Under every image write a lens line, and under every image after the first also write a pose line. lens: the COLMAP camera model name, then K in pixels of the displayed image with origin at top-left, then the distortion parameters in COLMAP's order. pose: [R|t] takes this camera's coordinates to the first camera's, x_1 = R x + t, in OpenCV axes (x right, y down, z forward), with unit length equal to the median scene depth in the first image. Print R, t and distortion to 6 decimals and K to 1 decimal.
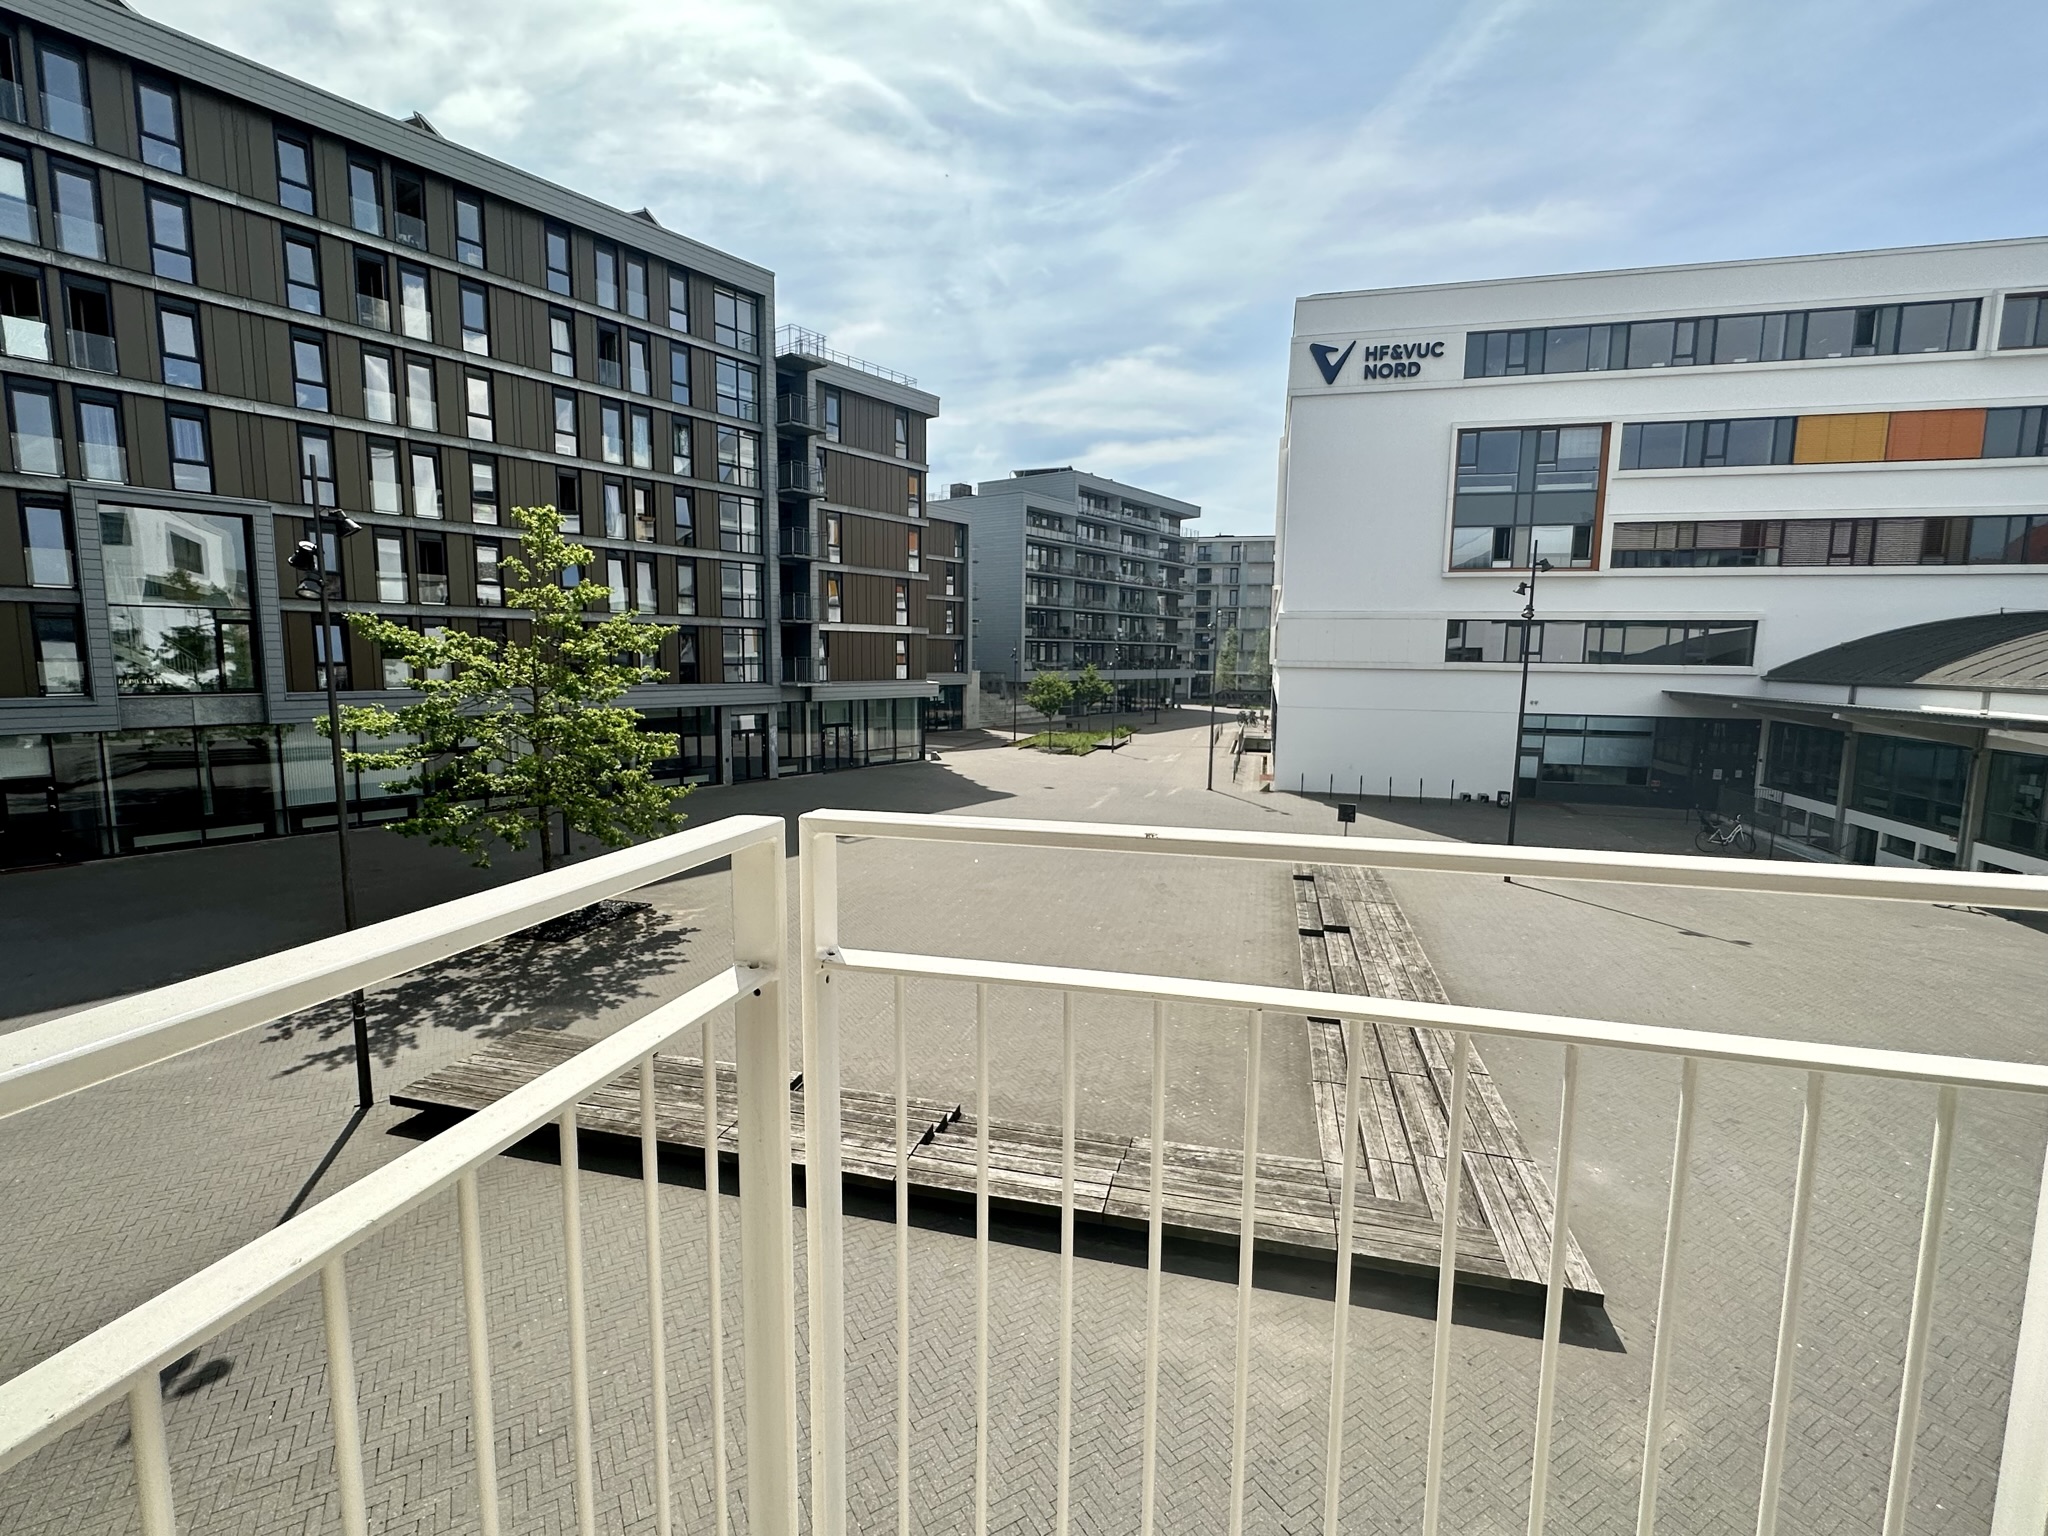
lens RADIAL K [[930.6, 0, 1022.2], [0, 930.6, 767.4], [0, 0, 1]] dist [-0.004186, 0.000473]
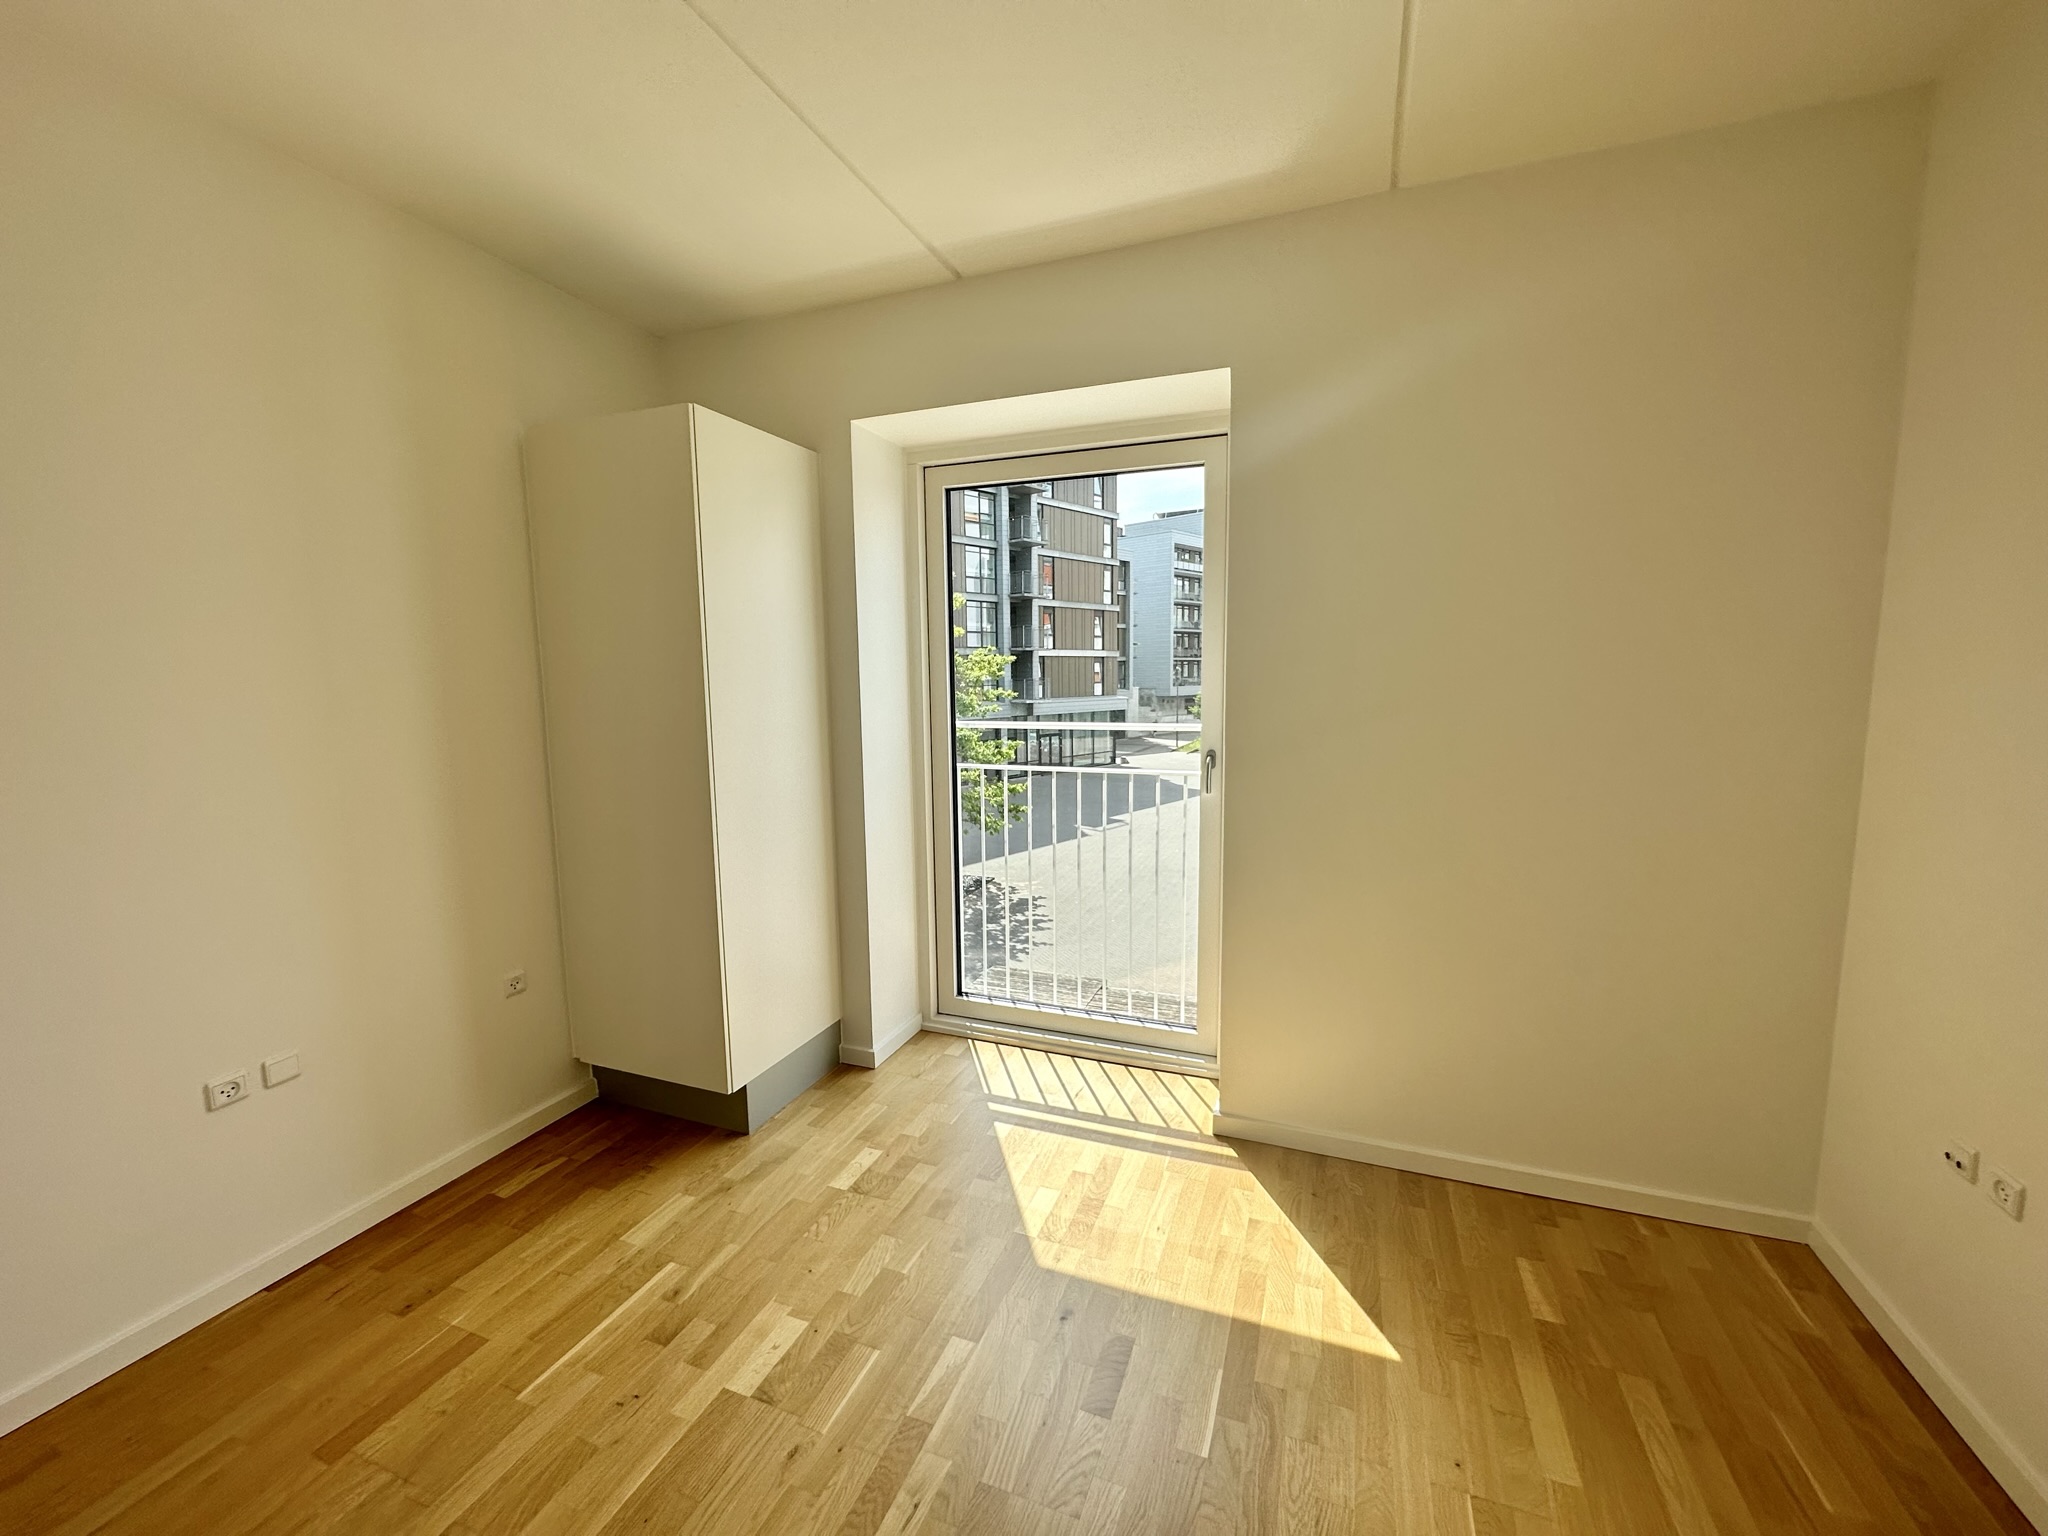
lens RADIAL K [[820.2, 0, 1031.2], [0, 820.2, 764.9], [0, 0, 1]] dist [0.000184, 0.000065]
pose [[0.994204, -0.012747, -0.106751, -0.120815], [0.011667, 0.999874, -0.010739, 0.004223], [0.106874, 0.009431, 0.994228, -0.048285]]
